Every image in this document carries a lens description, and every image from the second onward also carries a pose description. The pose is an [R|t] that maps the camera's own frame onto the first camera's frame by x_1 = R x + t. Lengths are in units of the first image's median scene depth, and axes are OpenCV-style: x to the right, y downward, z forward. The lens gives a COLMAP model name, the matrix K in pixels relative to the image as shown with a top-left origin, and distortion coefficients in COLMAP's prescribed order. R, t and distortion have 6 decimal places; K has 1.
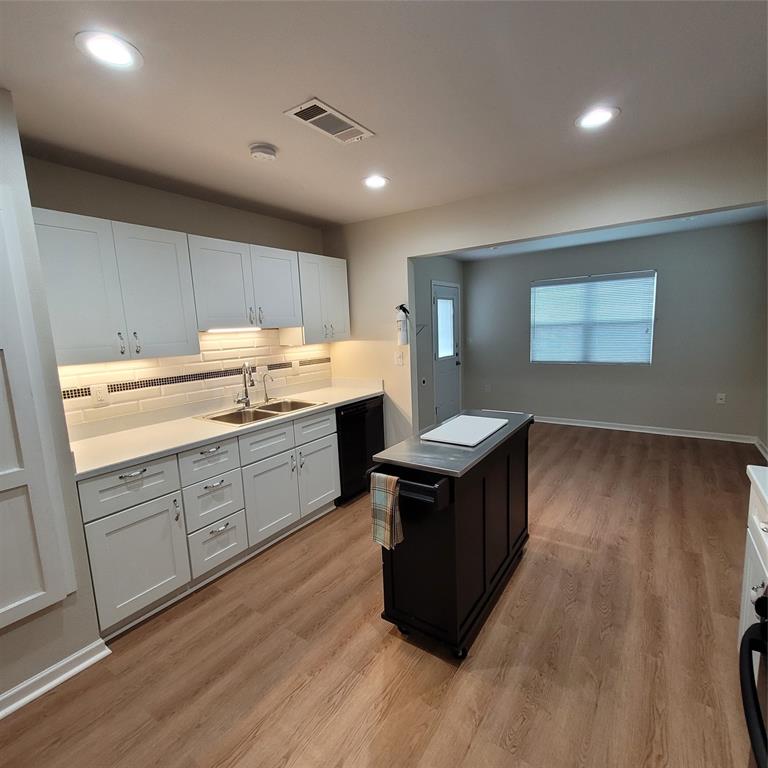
lens RADIAL K [[397.6, 0, 384.6], [0, 397.6, 384.8], [0, 0, 1]] dist [0.013250, -0.001675]
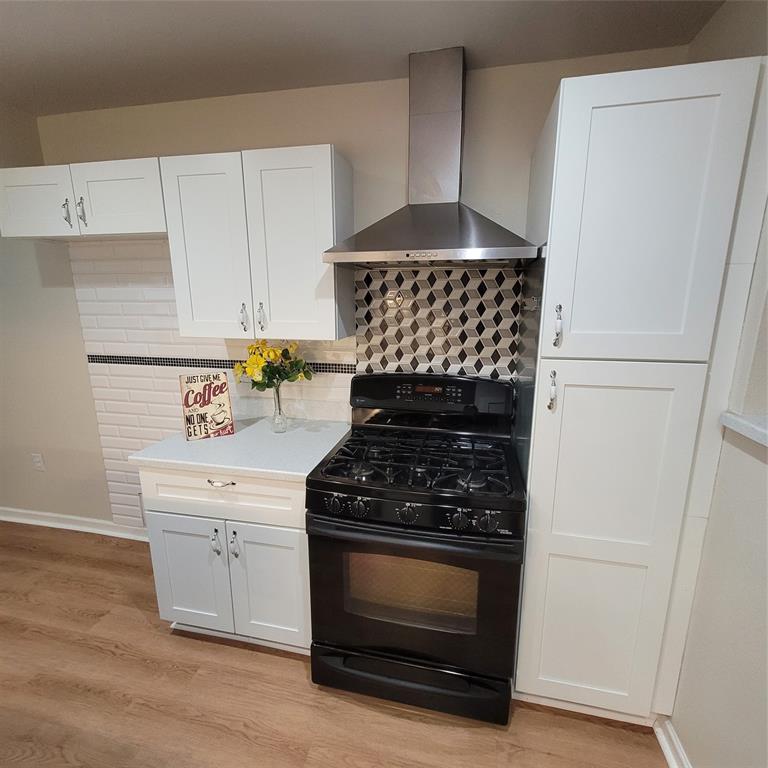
lens RADIAL K [[397.6, 0, 384.6], [0, 397.6, 384.8], [0, 0, 1]] dist [0.013250, -0.001675]
pose [[-0.375771, -0.162243, 0.912400, -0.157934], [0.149423, 0.961065, 0.232436, -0.076263], [-0.914587, 0.223677, -0.336897, 0.467233]]
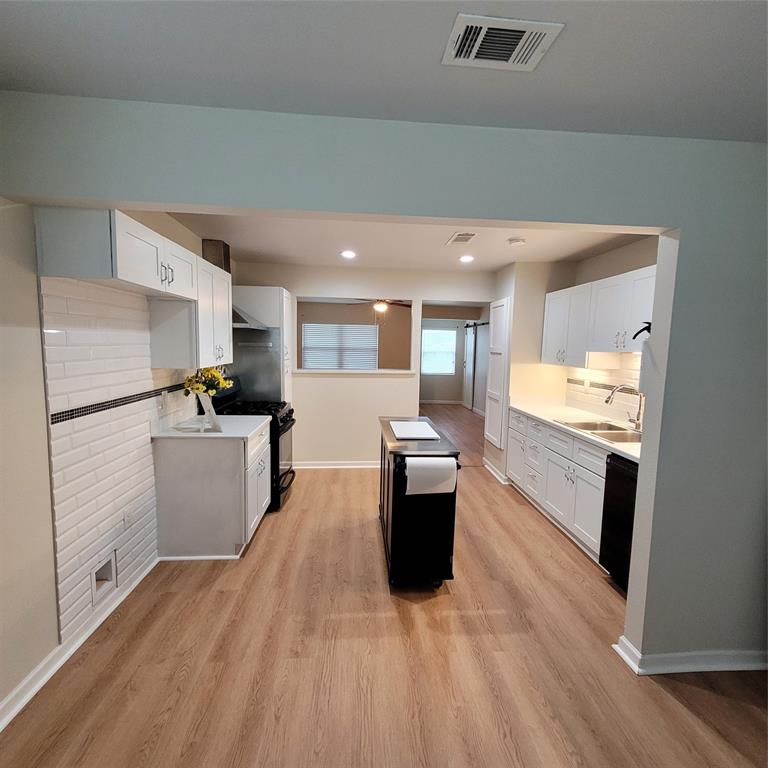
lens RADIAL K [[397.6, 0, 384.6], [0, 397.6, 384.8], [0, 0, 1]] dist [0.013250, -0.001675]
pose [[-0.779562, 0.086243, -0.620360, 0.984954], [-0.083665, 0.967259, 0.239604, -0.310903], [0.620712, 0.238689, -0.746822, 1.708764]]
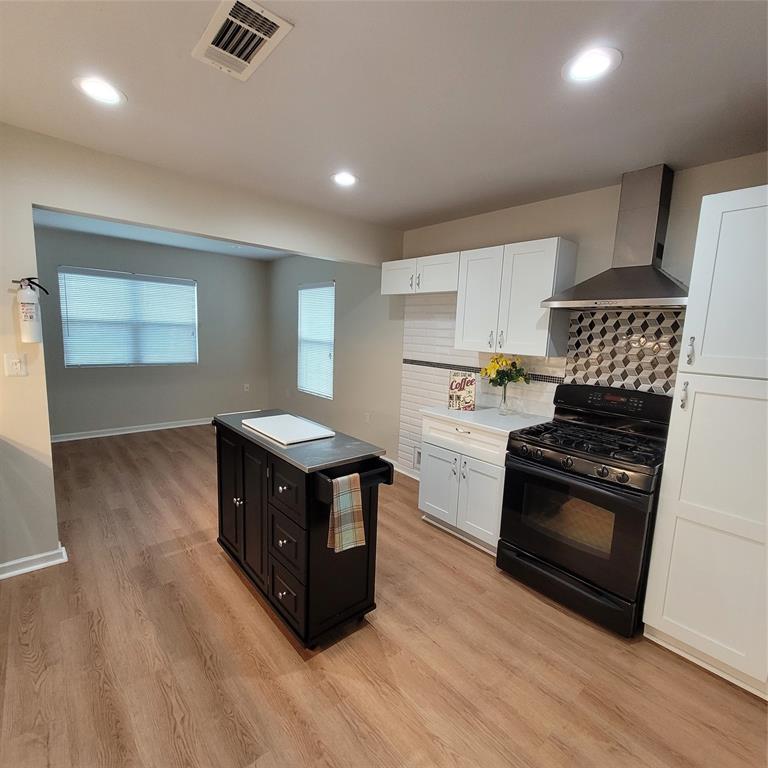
lens RADIAL K [[397.6, 0, 384.6], [0, 397.6, 384.8], [0, 0, 1]] dist [0.013250, -0.001675]
pose [[0.241885, -0.085214, 0.966556, -0.625163], [0.091225, 0.993721, 0.064779, -0.035432], [-0.966007, 0.072505, 0.248140, 0.452057]]
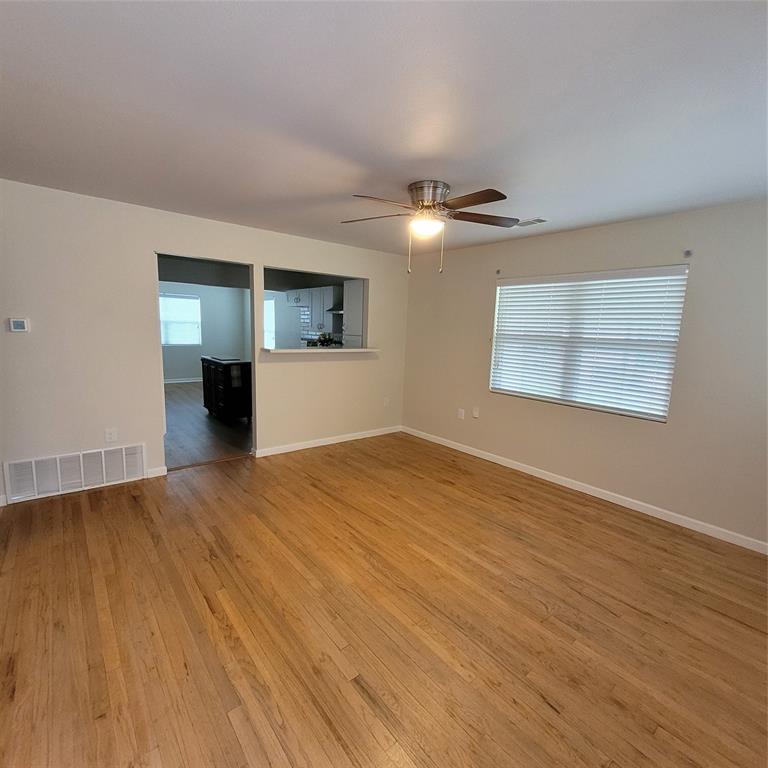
lens RADIAL K [[395.7, 0, 384.0], [0, 395.7, 384.0], [0, 0, 1]] dist [0.016271, -0.001171]
pose [[0.275639, -0.091804, 0.956867, -1.953243], [0.096988, 0.993005, 0.067332, 0.190049], [-0.956356, 0.074246, 0.282615, -0.753561]]
